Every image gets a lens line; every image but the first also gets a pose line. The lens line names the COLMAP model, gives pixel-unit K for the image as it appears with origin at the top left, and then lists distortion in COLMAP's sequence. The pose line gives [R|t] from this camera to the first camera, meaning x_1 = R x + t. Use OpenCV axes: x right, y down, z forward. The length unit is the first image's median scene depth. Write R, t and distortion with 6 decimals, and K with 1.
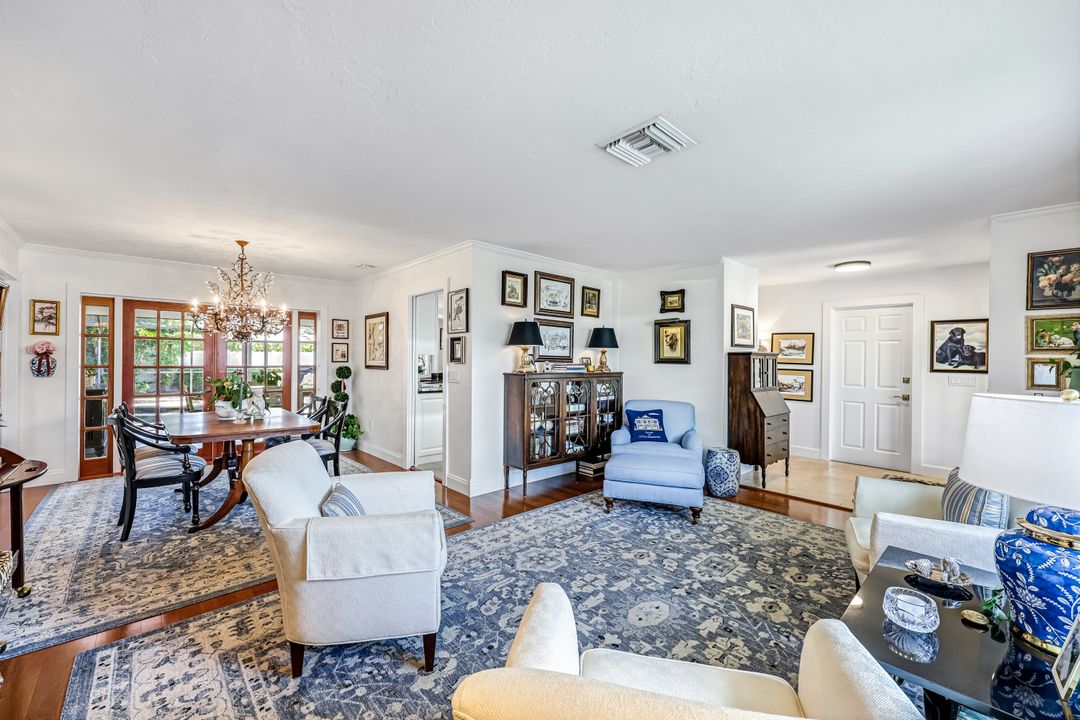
lens RADIAL K [[435.1, 0, 529.9], [0, 435.1, 361.3], [0, 0, 1]] dist [0.000068, 0.000484]
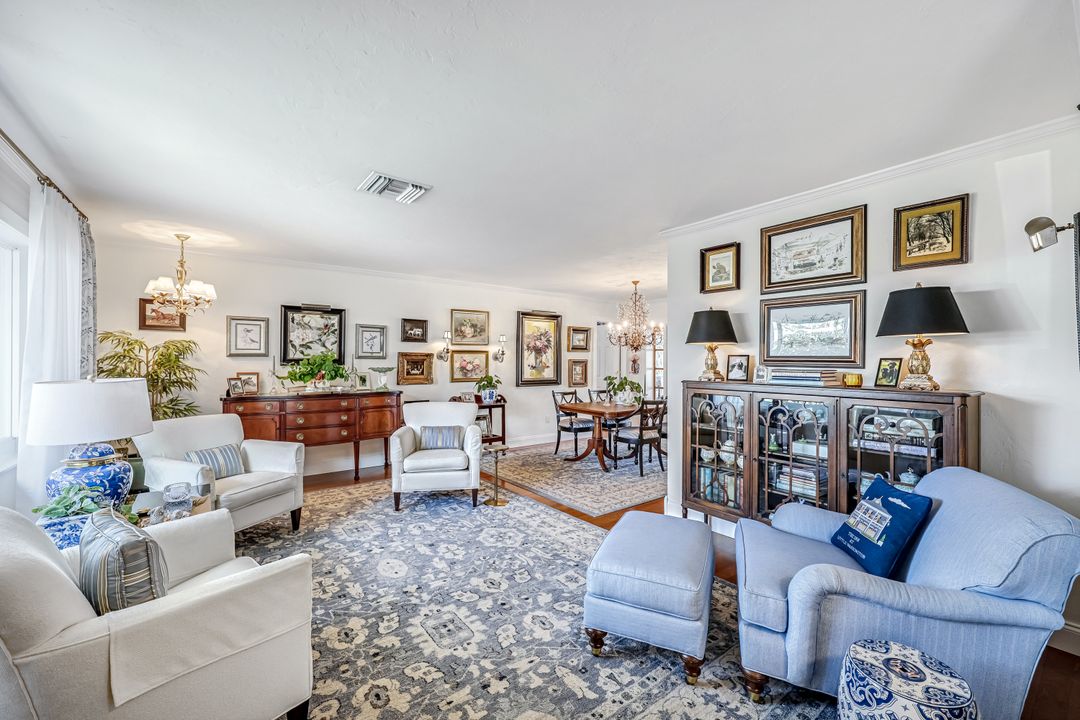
lens RADIAL K [[435.1, 0, 541.0], [0, 435.1, 360.6], [0, 0, 1]] dist [0.000068, 0.000484]
pose [[-0.082537, -0.012427, -0.996511, 0.967274], [-0.010043, 0.999882, -0.011637, 0.005501], [0.996537, 0.009048, -0.082652, 0.999943]]
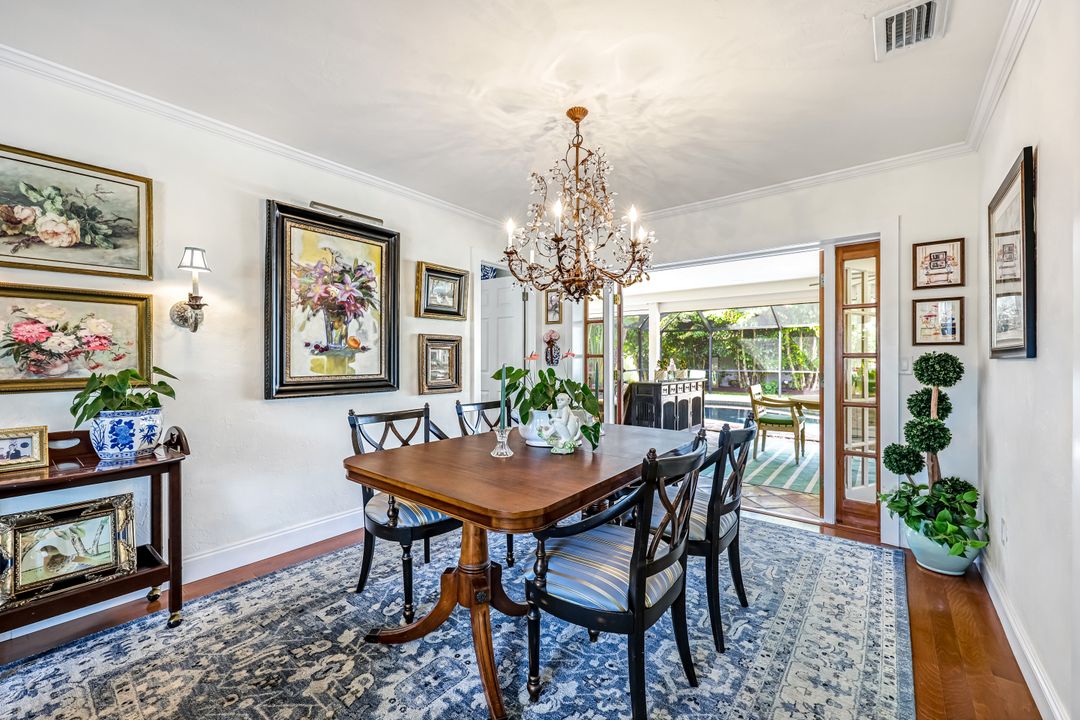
lens RADIAL K [[435.1, 0, 545.3], [0, 435.1, 358.9], [0, 0, 1]] dist [0.000068, 0.000484]
pose [[0.171139, -0.008688, -0.985209, -0.180025], [-0.003054, 0.999952, -0.009348, 0.038636], [0.985242, 0.004608, 0.171104, 1.075227]]
